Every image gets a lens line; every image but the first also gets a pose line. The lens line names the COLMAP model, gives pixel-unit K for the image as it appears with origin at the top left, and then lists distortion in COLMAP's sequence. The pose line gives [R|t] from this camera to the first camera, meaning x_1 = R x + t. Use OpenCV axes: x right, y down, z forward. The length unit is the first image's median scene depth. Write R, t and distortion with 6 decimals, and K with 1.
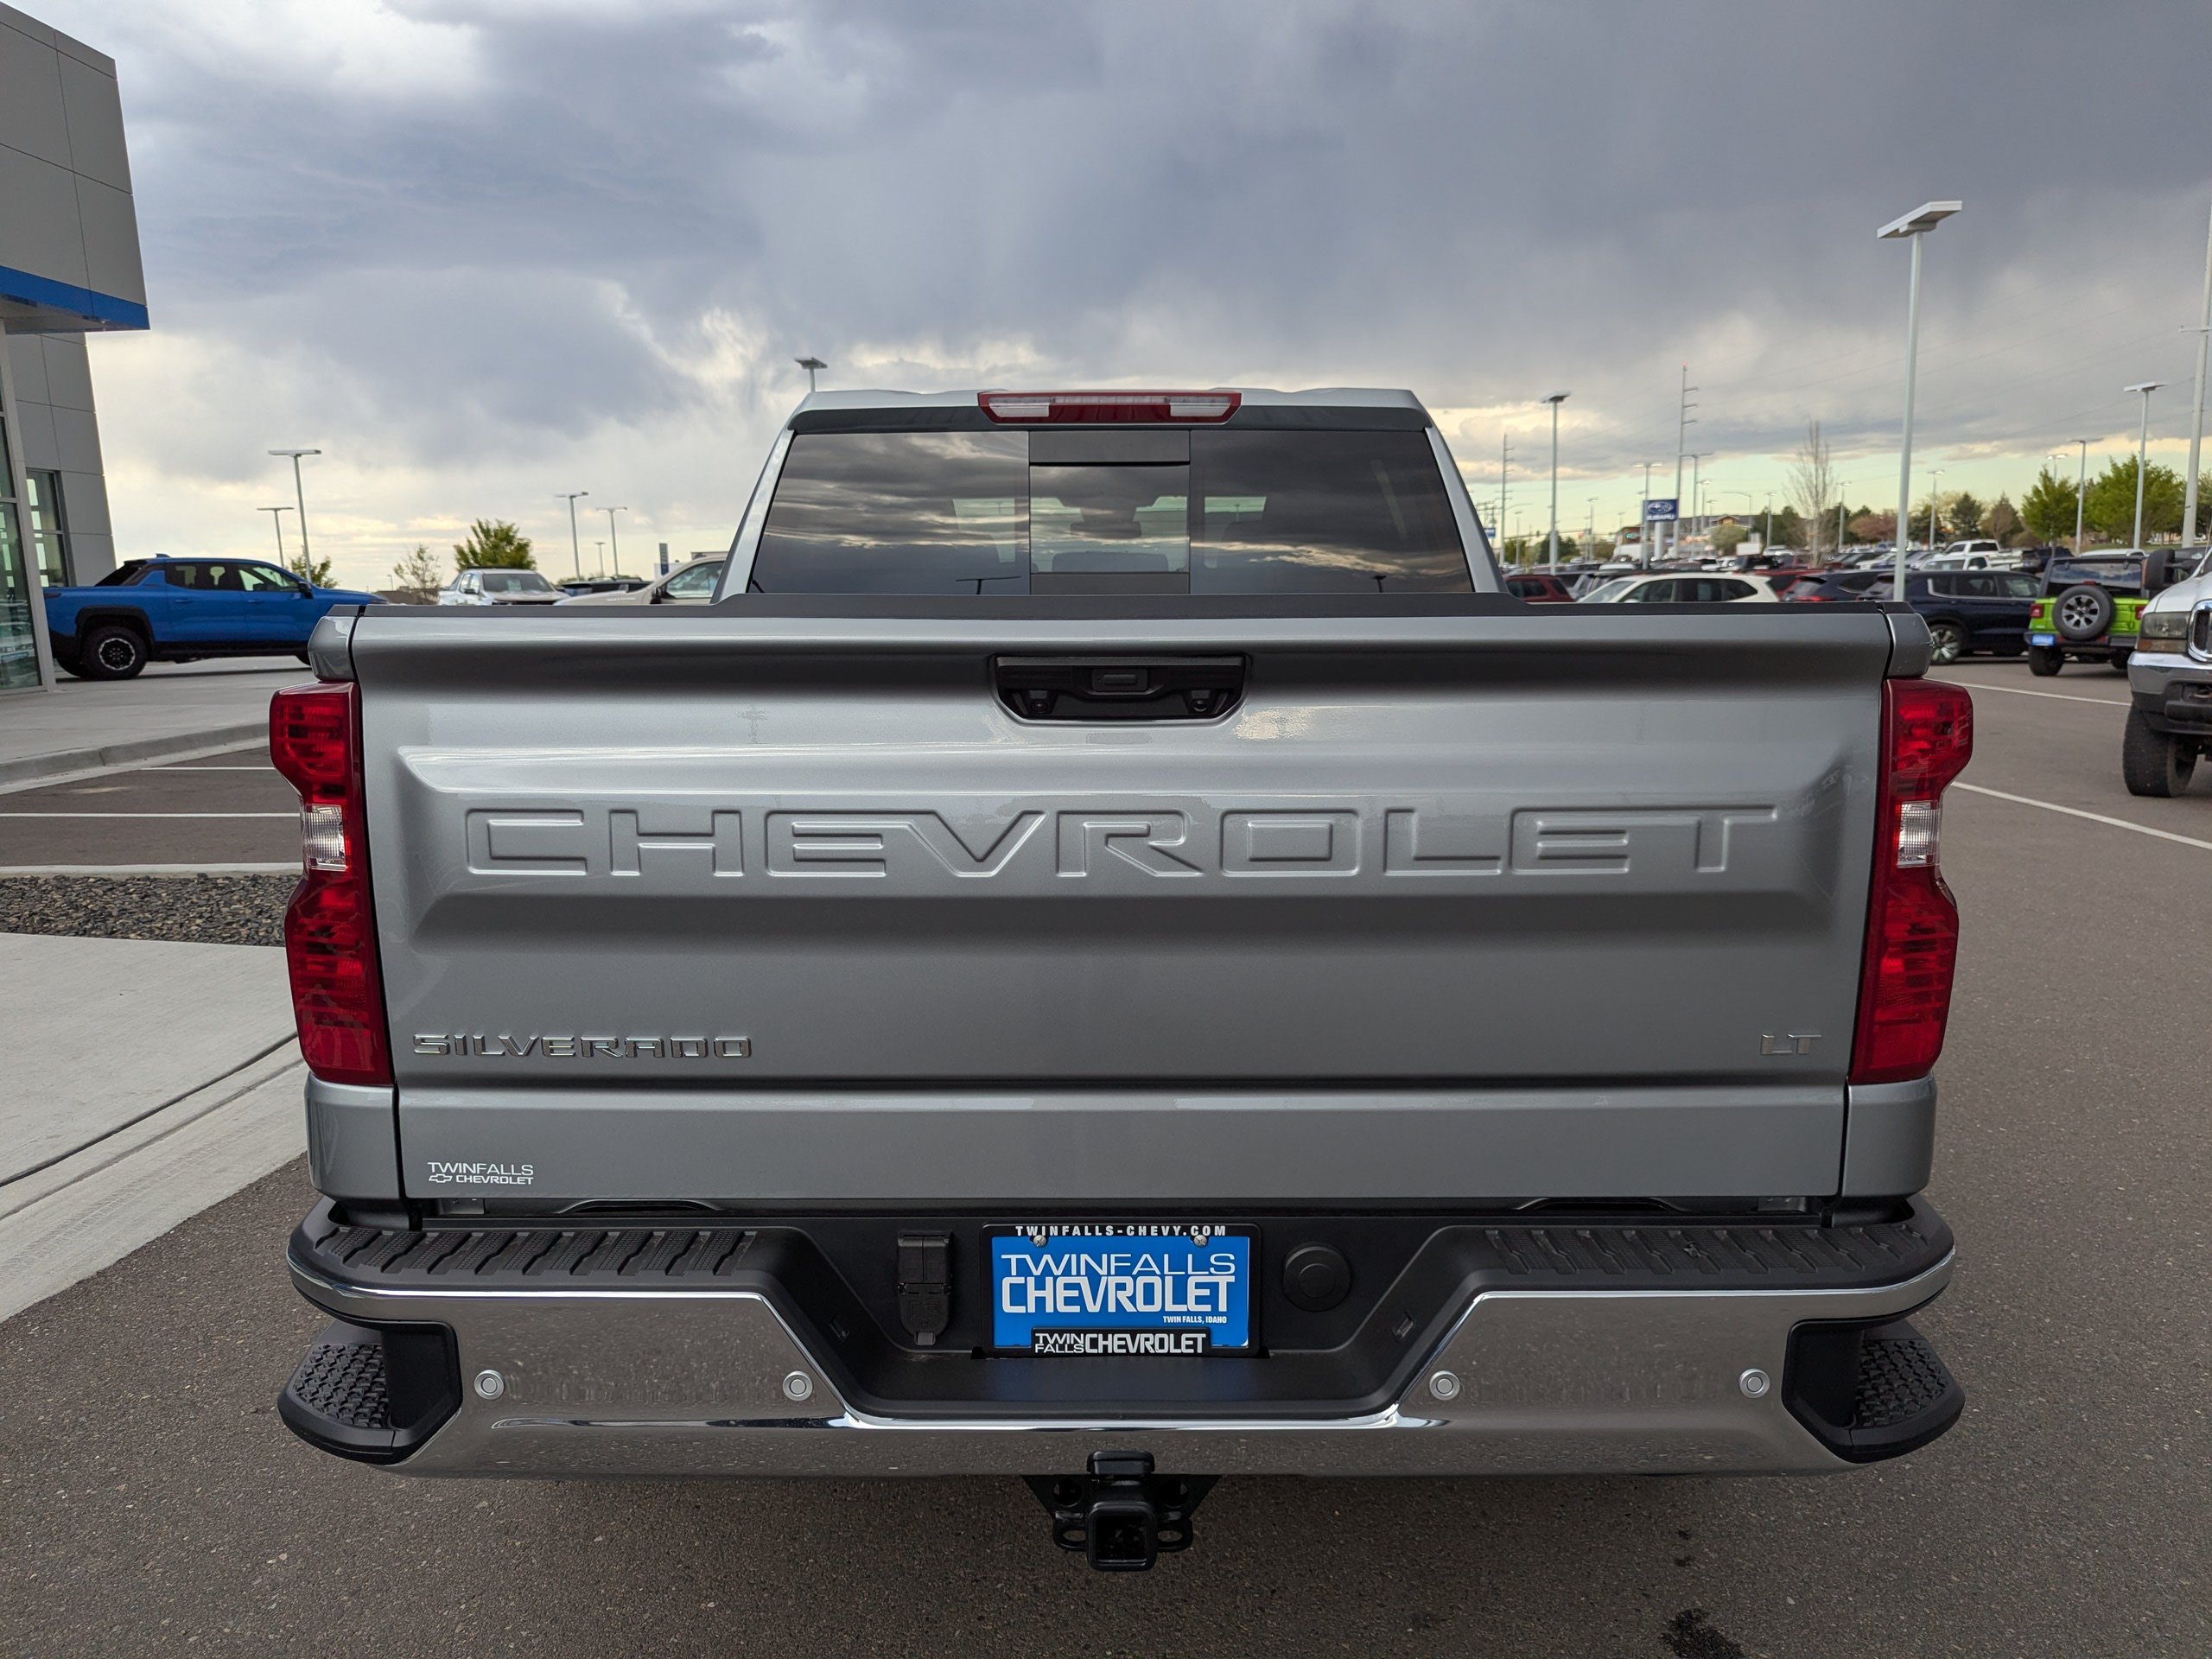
lens RADIAL K [[1578.4, 0, 1106.0], [0, 1578.4, 829.5], [0, 0, 1]] dist [0.044344, -0.043064]
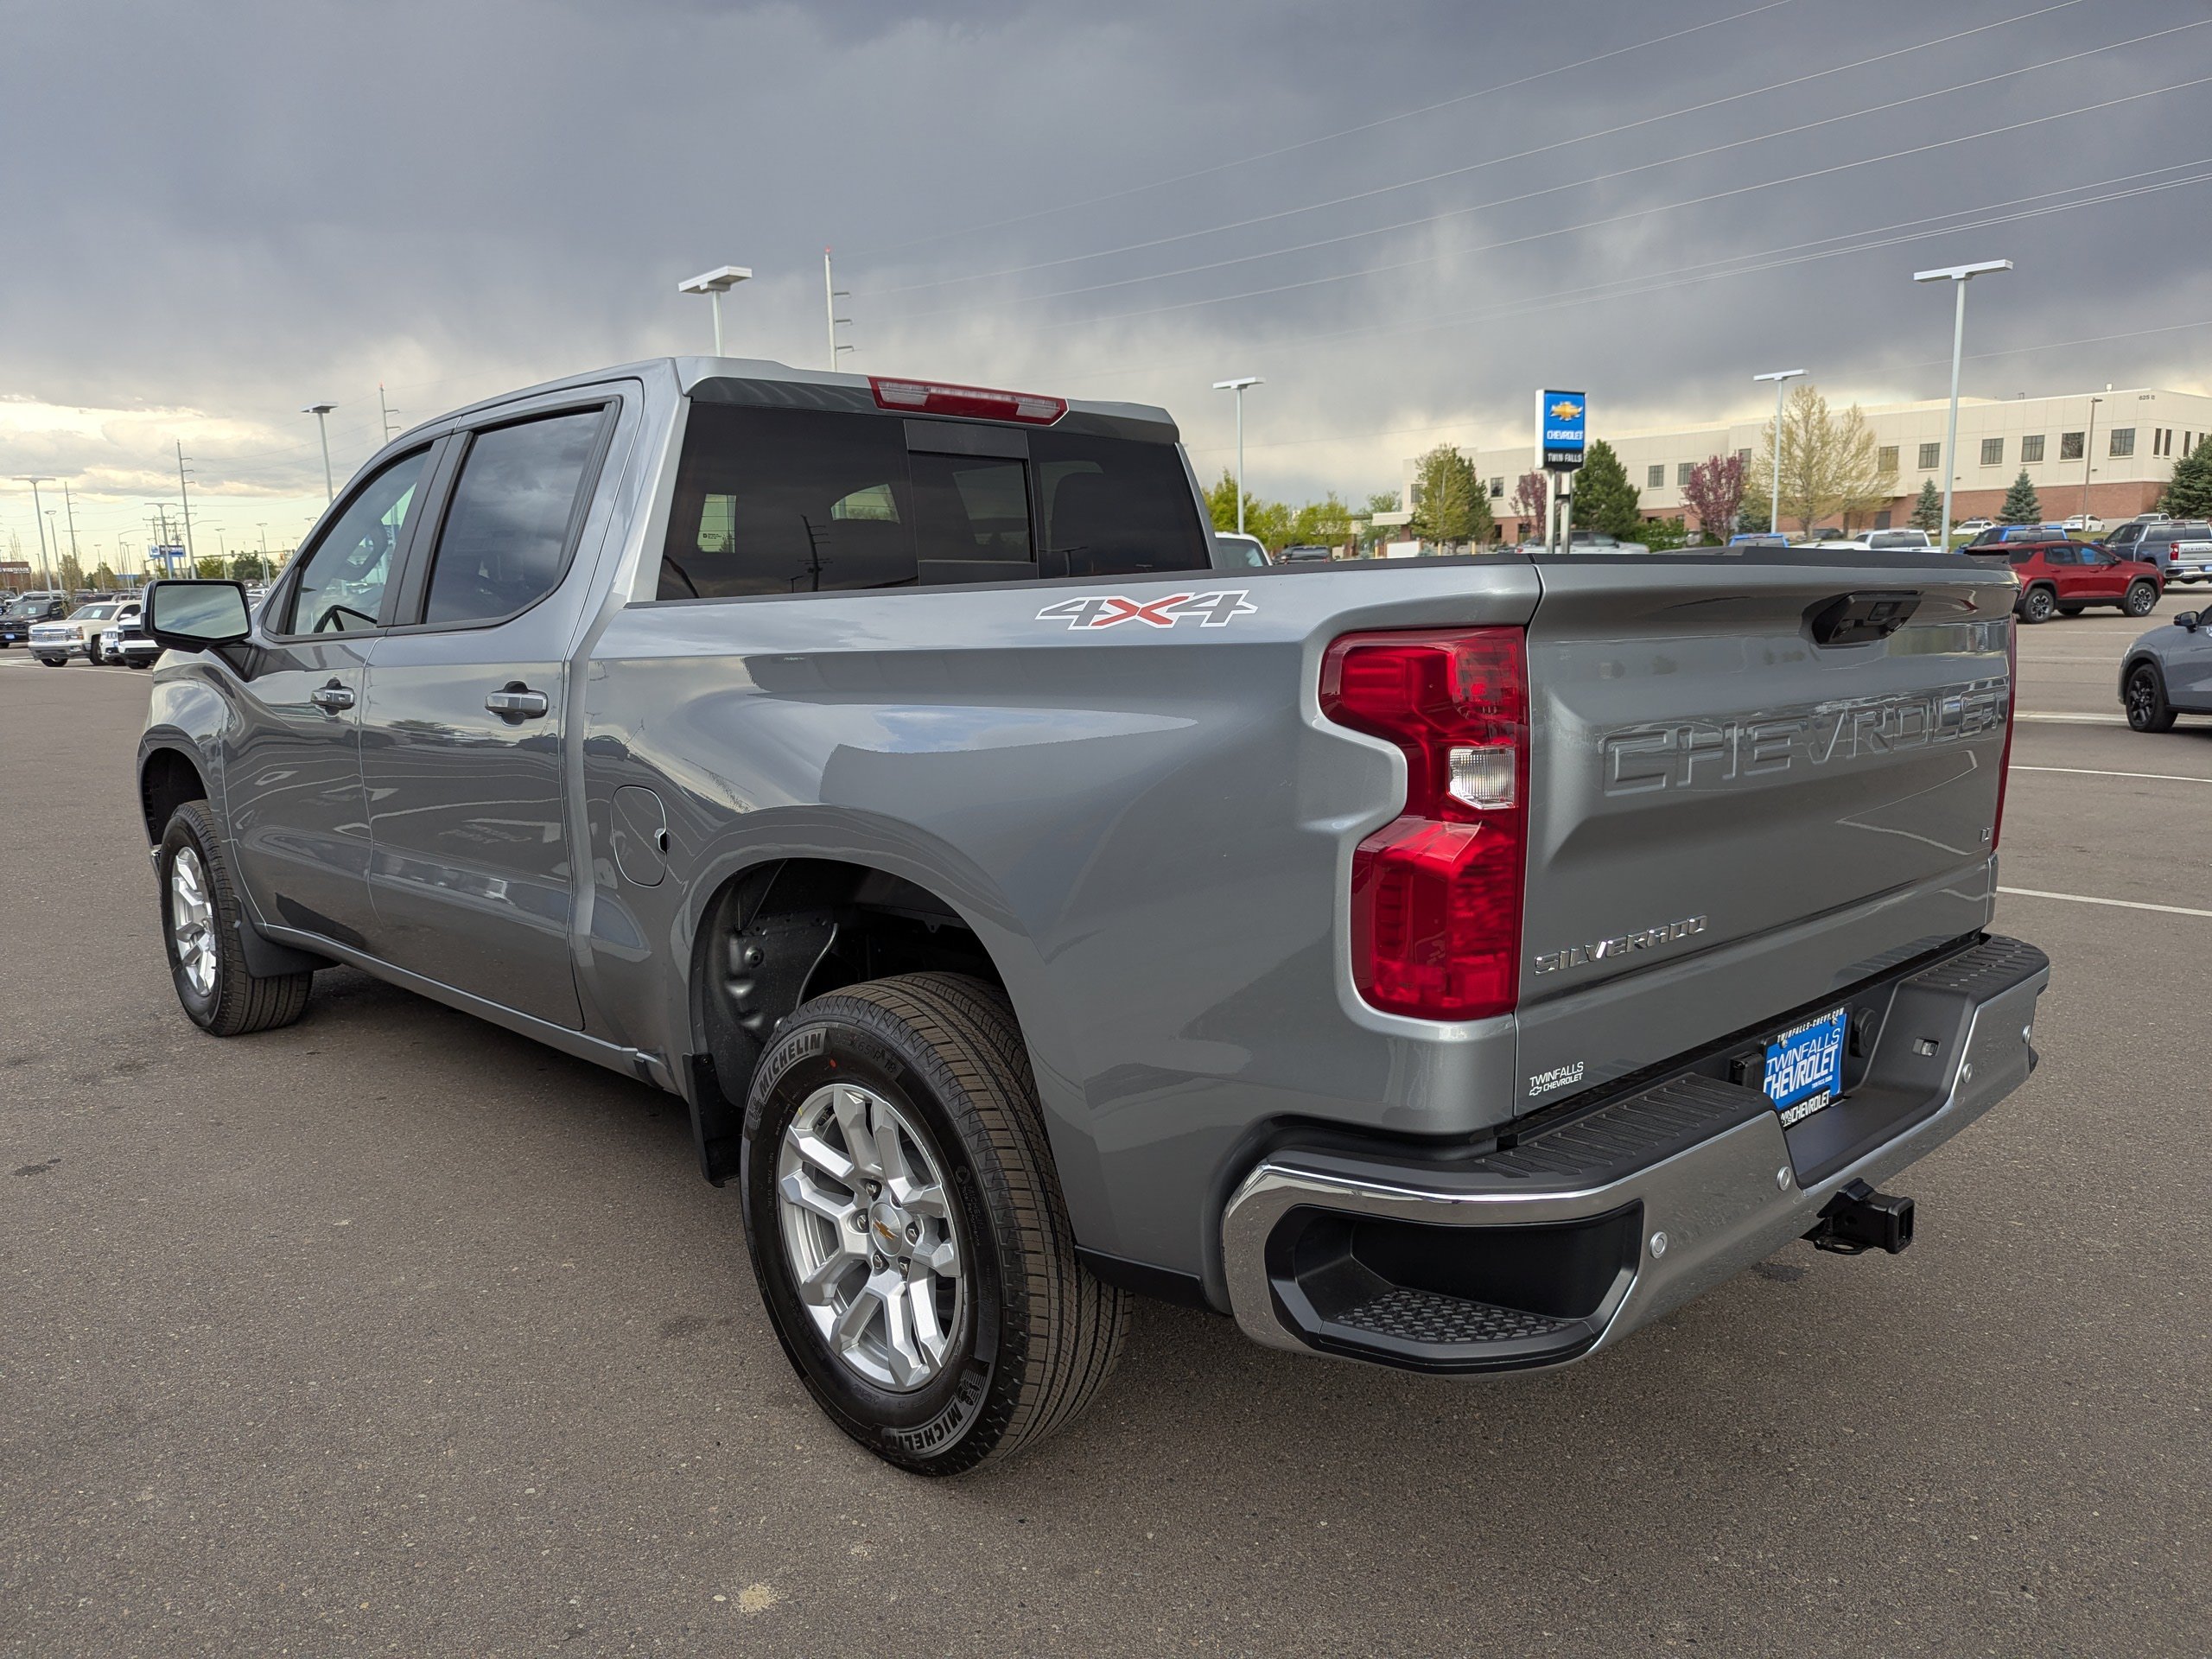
lens RADIAL K [[1578.4, 0, 1106.0], [0, 1578.4, 829.5], [0, 0, 1]] dist [0.044344, -0.043064]
pose [[0.715430, -0.096997, 0.691918, -1.338199], [0.108360, 0.993738, 0.027266, -0.016036], [-0.690230, 0.055470, 0.721461, 0.417092]]
